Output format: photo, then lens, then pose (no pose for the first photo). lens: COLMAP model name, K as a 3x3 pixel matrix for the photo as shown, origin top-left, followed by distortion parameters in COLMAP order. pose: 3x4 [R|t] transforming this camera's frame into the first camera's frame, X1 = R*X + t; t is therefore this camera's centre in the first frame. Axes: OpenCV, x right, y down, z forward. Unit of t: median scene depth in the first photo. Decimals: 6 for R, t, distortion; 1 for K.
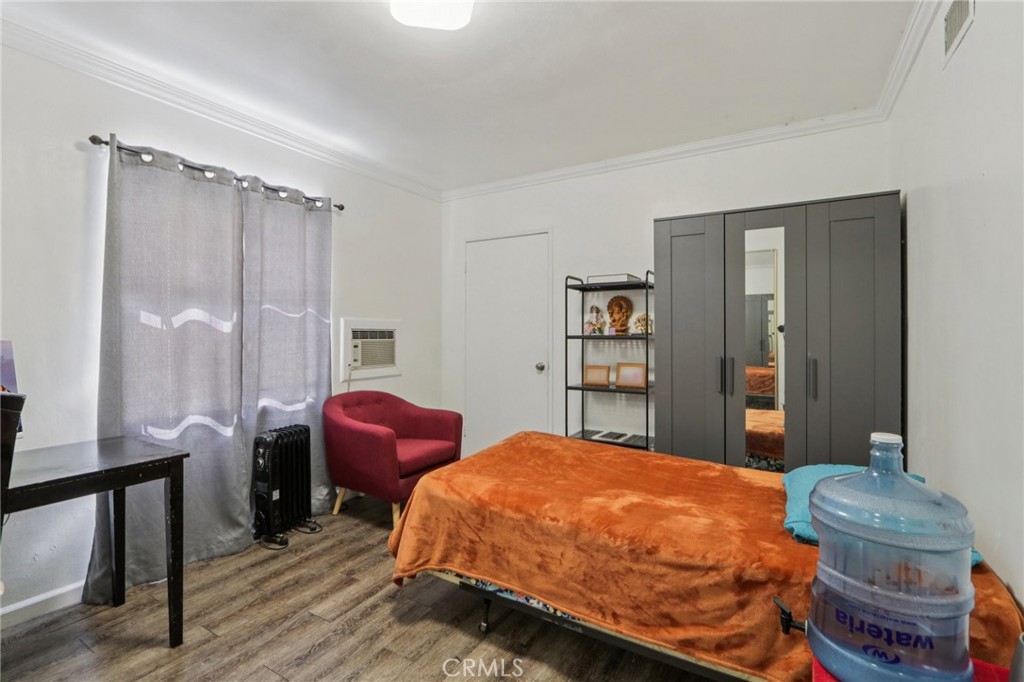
lens RADIAL K [[485.4, 0, 491.1], [0, 485.4, 330.9], [0, 0, 1]] dist [-0.010401, 0.000475]
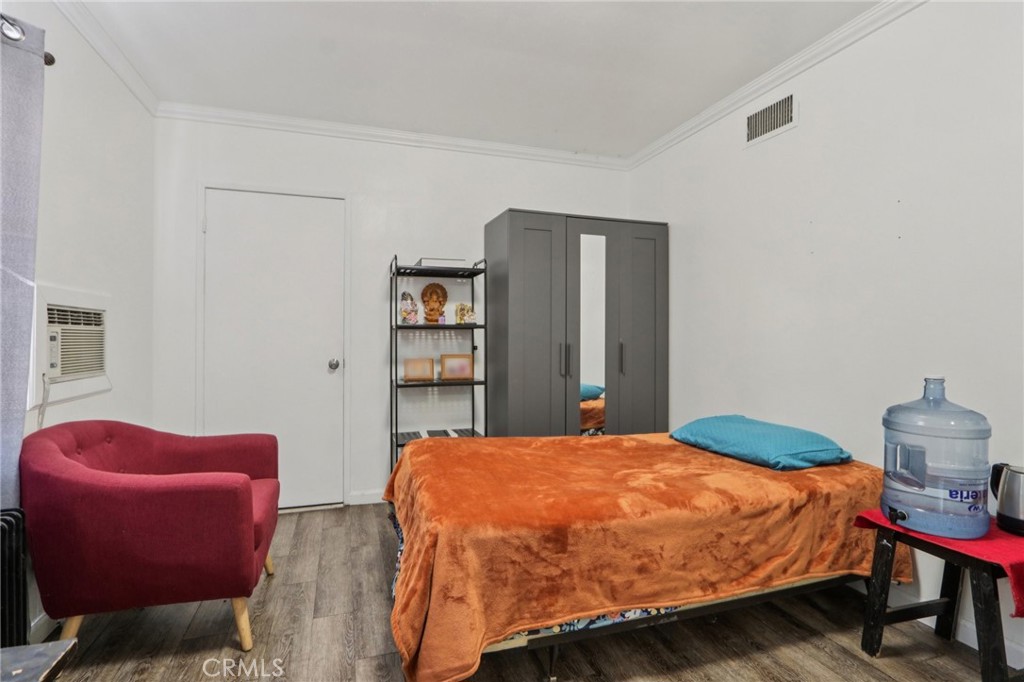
lens RADIAL K [[479.7, 0, 494.9], [0, 479.7, 335.7], [0, 0, 1]] dist [-0.011751, 0.001244]
pose [[0.640976, 0.001619, 0.767559, -0.380748], [-0.003672, 0.999993, 0.000958, 0.028131], [-0.767552, -0.003433, 0.640977, 0.328210]]
